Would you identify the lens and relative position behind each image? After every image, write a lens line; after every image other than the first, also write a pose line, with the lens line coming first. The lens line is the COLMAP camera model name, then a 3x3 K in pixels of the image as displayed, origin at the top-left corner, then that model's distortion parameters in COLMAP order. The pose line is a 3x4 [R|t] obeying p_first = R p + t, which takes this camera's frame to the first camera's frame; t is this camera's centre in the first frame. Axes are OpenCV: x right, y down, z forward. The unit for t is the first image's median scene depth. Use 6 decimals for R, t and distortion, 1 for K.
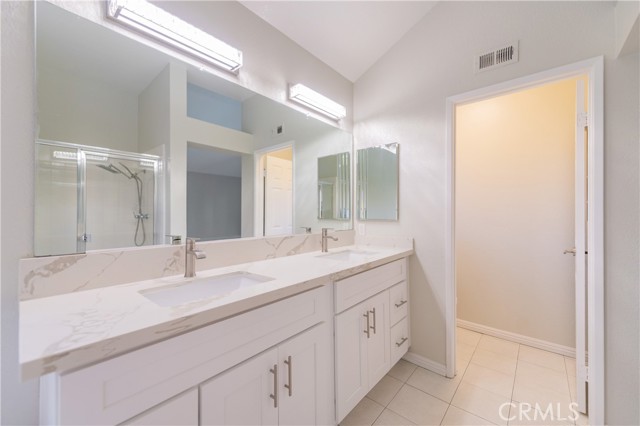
lens RADIAL K [[251.5, 0, 319.4], [0, 251.5, 212.0], [0, 0, 1]] dist [0.012267, -0.003124]
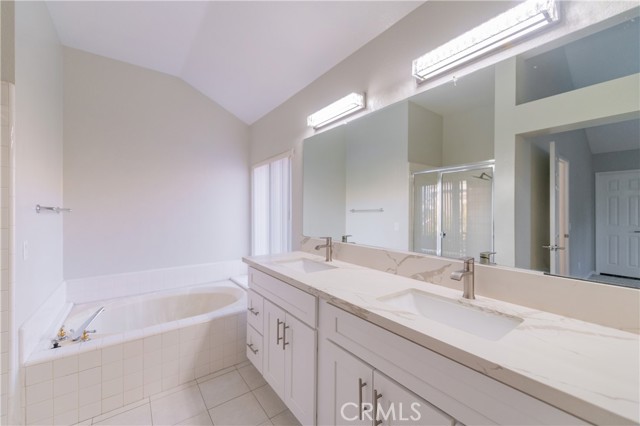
lens RADIAL K [[251.5, 0, 319.3], [0, 251.5, 210.4], [0, 0, 1]] dist [0.012267, -0.003124]
pose [[-0.199293, 0.005981, -0.979922, 0.775917], [0.006152, 0.999969, 0.004852, -0.057526], [0.979921, -0.005062, -0.199324, 0.902713]]
